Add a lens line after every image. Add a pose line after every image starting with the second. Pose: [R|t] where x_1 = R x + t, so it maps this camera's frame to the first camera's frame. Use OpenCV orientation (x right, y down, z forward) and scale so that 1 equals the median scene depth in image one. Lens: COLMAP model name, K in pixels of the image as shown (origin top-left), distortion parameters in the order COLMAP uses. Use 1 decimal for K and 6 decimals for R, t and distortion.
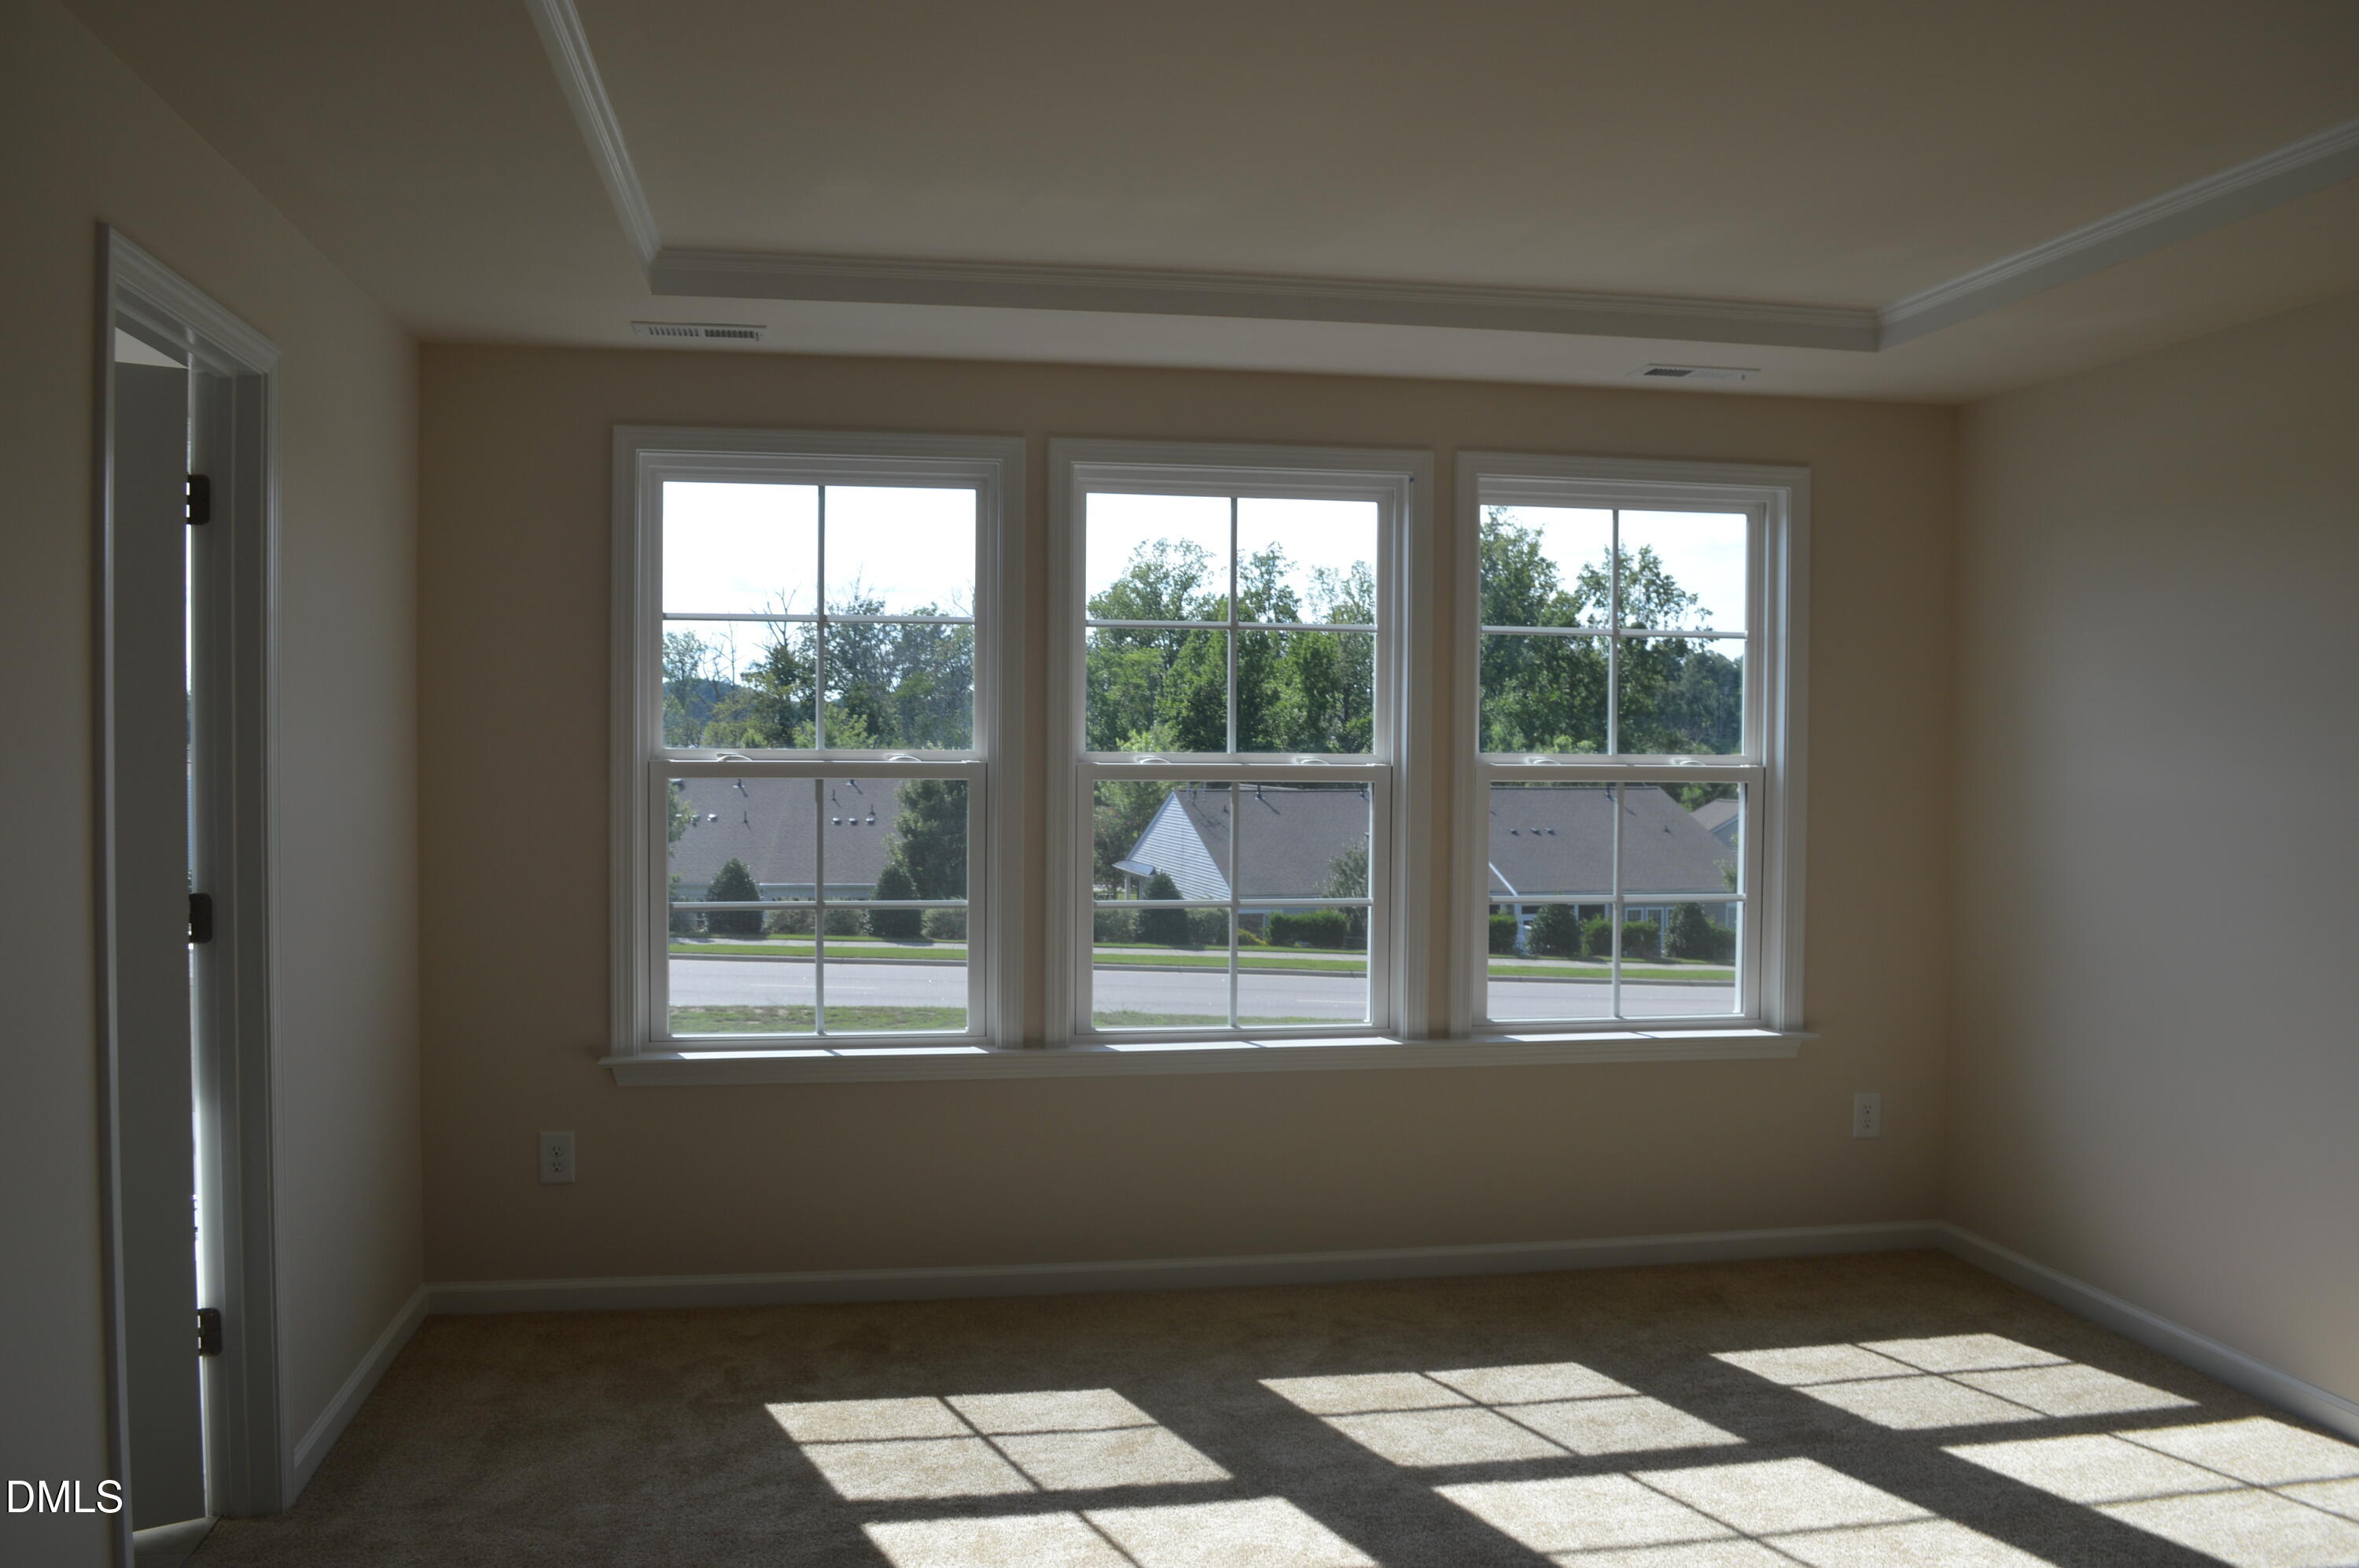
lens RADIAL K [[1867.0, 0, 1179.5], [0, 1867.0, 784.0], [0, 0, 1]] dist [-0.070796, 0.001562]
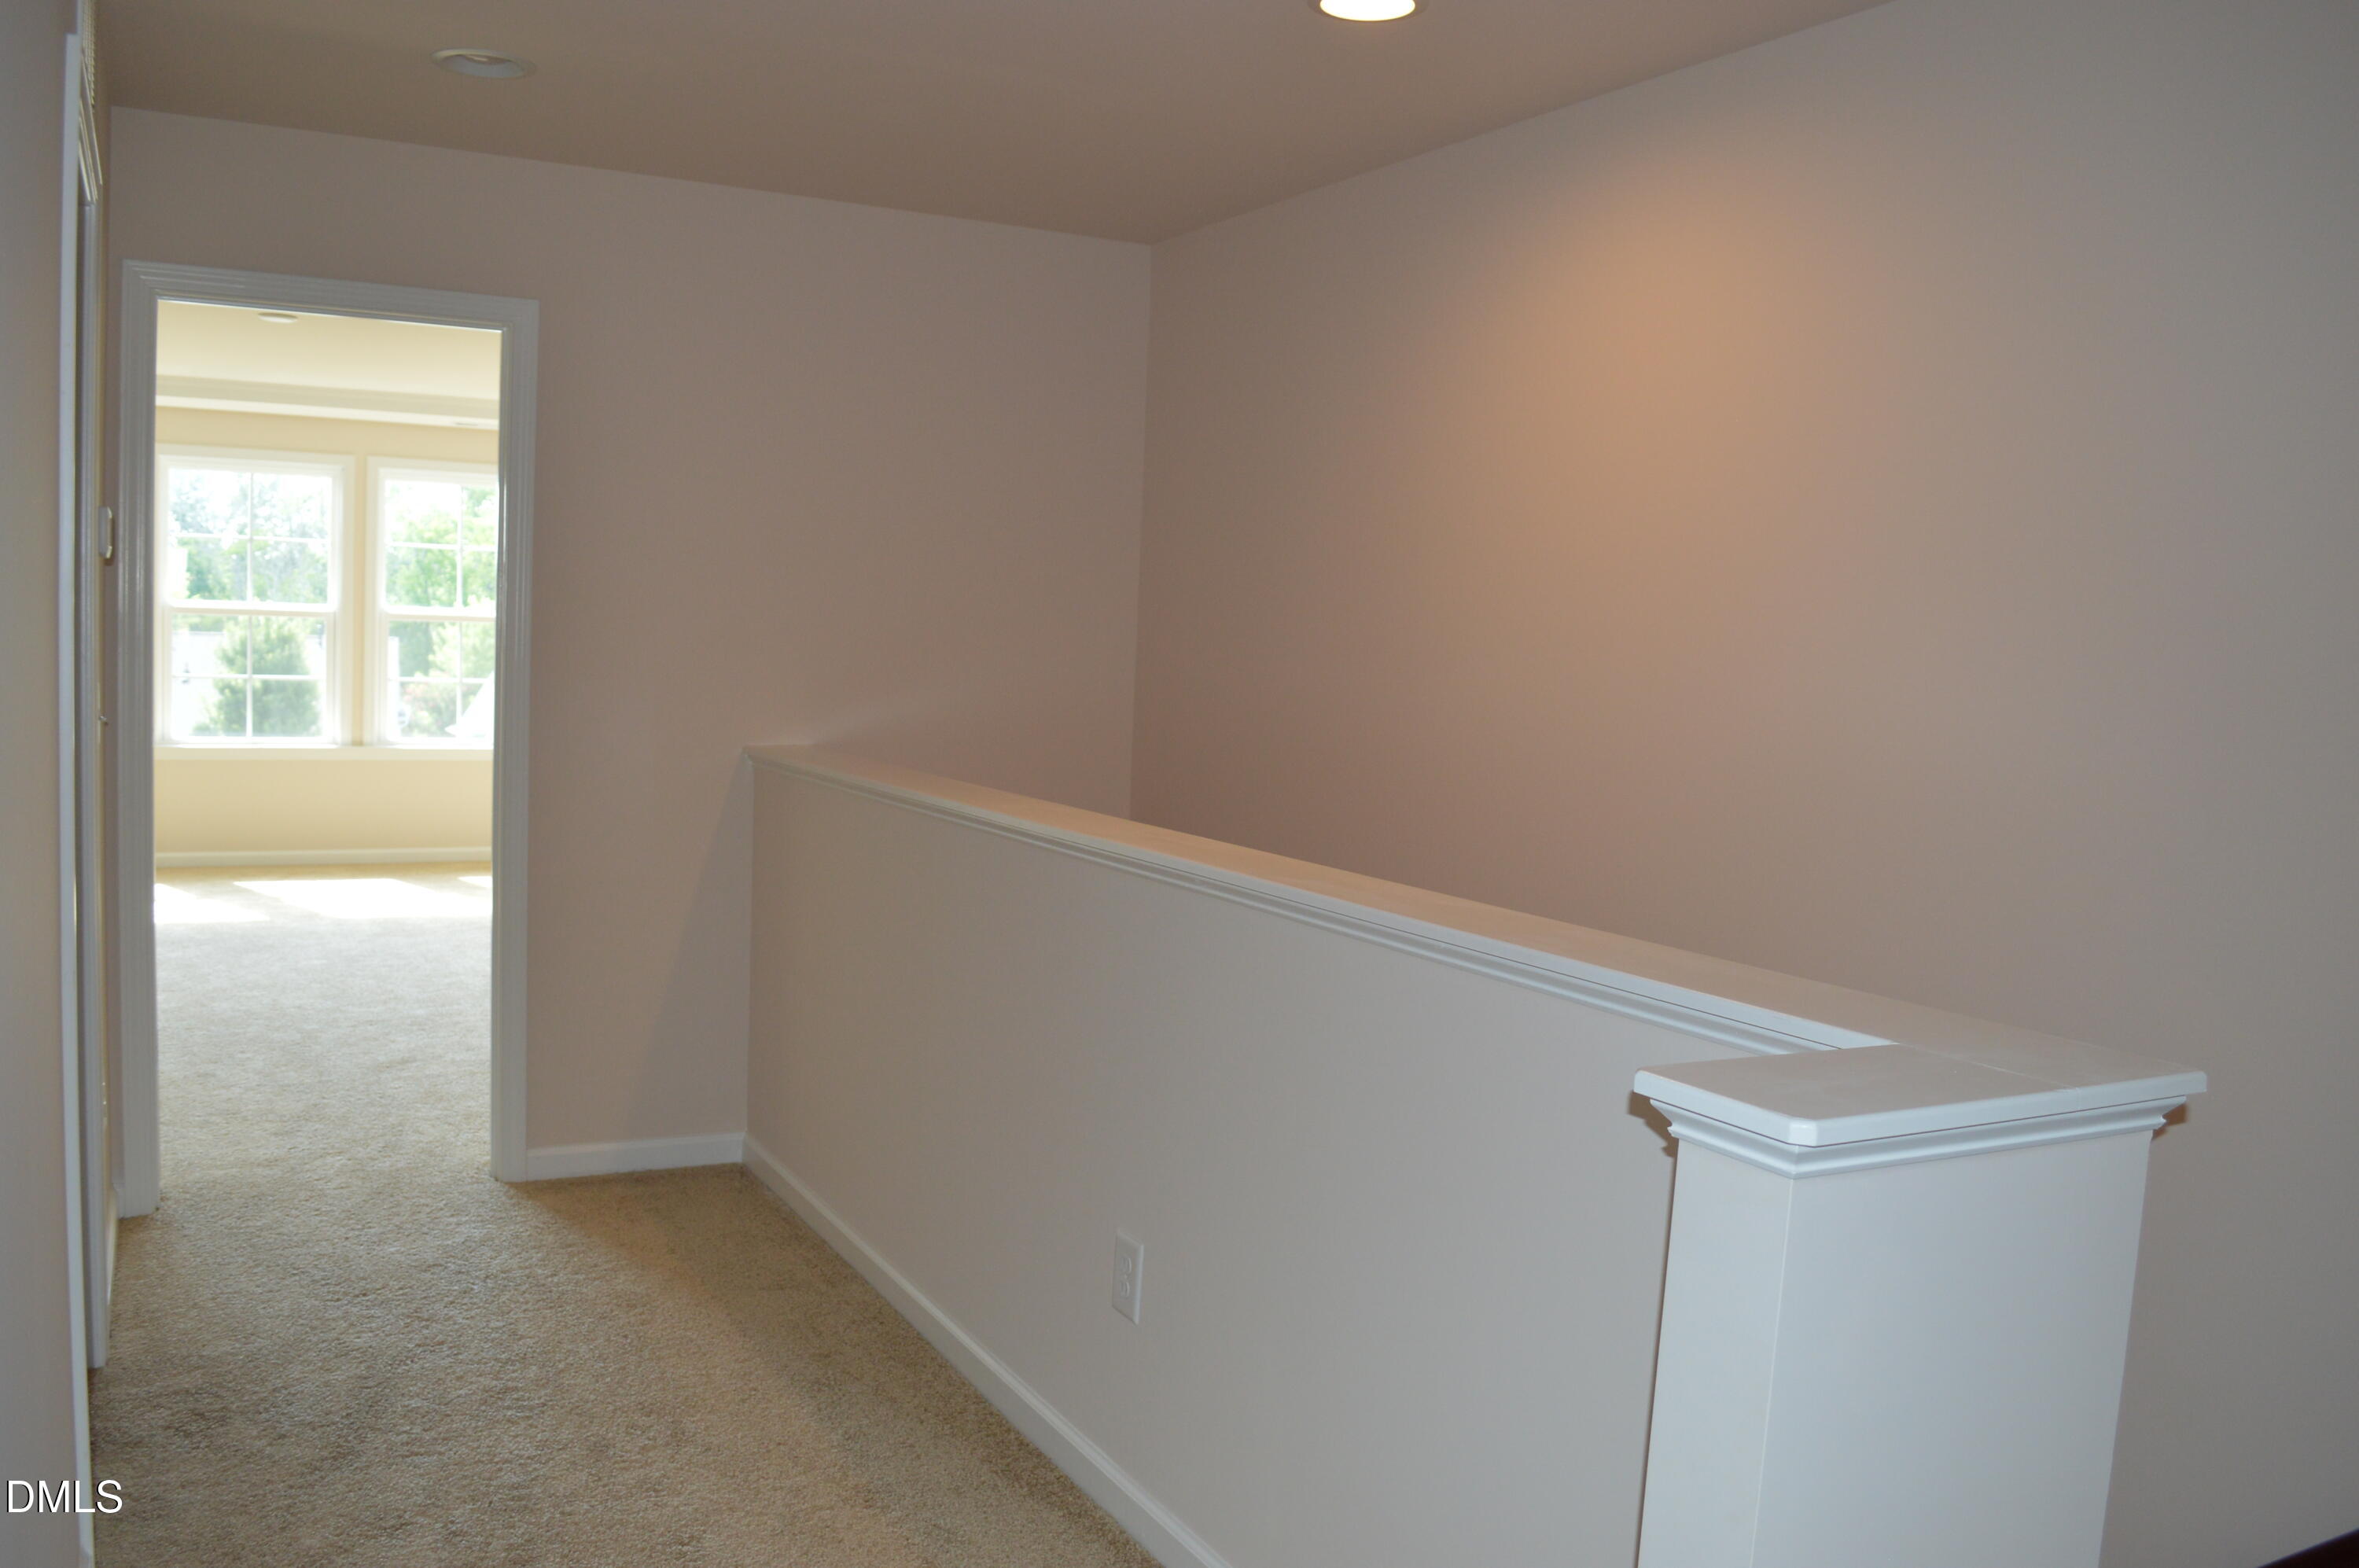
lens RADIAL K [[1867.0, 0, 1179.5], [0, 1867.0, 784.0], [0, 0, 1]] dist [-0.070796, 0.001562]
pose [[0.941005, 0.001797, 0.338388, 0.089757], [-0.023508, 0.997917, 0.060073, 0.039400], [-0.337575, -0.064484, 0.939087, -1.234930]]
